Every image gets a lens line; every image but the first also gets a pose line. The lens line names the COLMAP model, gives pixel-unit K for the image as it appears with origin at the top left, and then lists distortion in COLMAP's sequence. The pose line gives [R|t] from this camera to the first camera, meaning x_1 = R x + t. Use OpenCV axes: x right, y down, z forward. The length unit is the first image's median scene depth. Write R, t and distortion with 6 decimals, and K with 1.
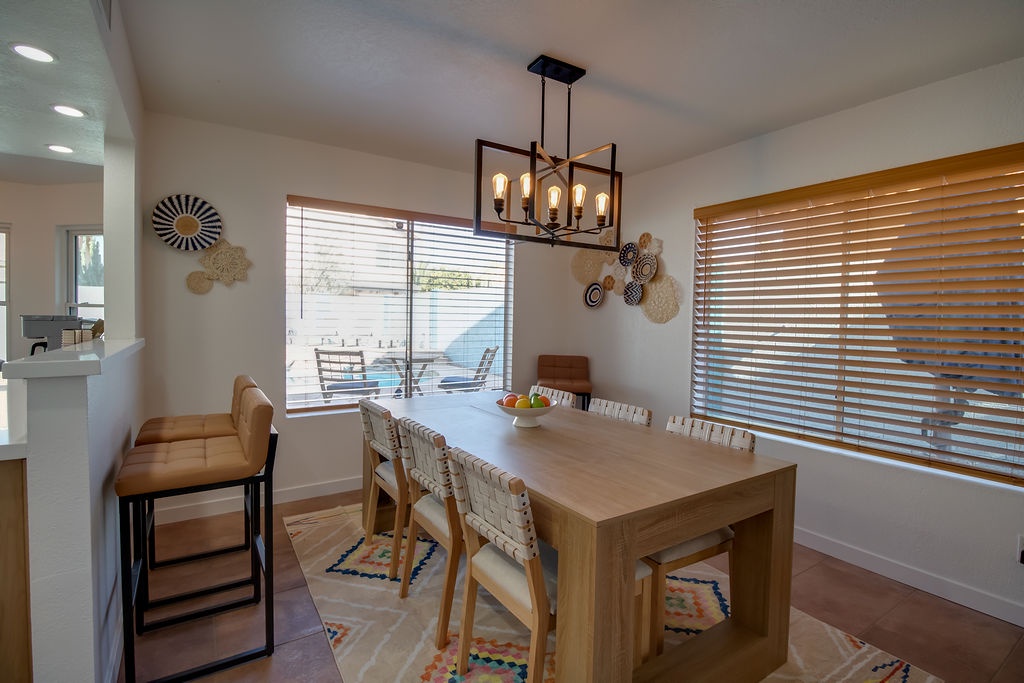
lens RADIAL K [[492.4, 0, 510.5], [0, 492.4, 334.1], [0, 0, 1]] dist [-0.001518, -0.000261]
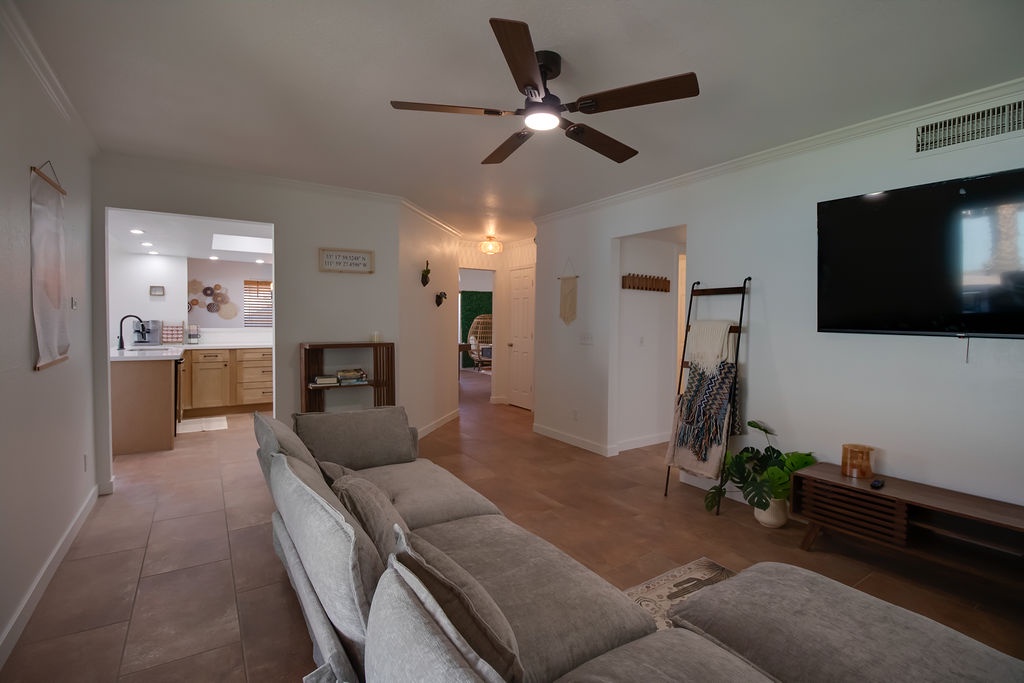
lens RADIAL K [[492.4, 0, 511.6], [0, 492.4, 336.7], [0, 0, 1]] dist [-0.001518, -0.000261]
pose [[0.007702, -0.044092, 0.998998, -2.285951], [0.021963, 0.998794, 0.043914, -0.011396], [-0.999729, 0.021603, 0.008661, -0.549322]]
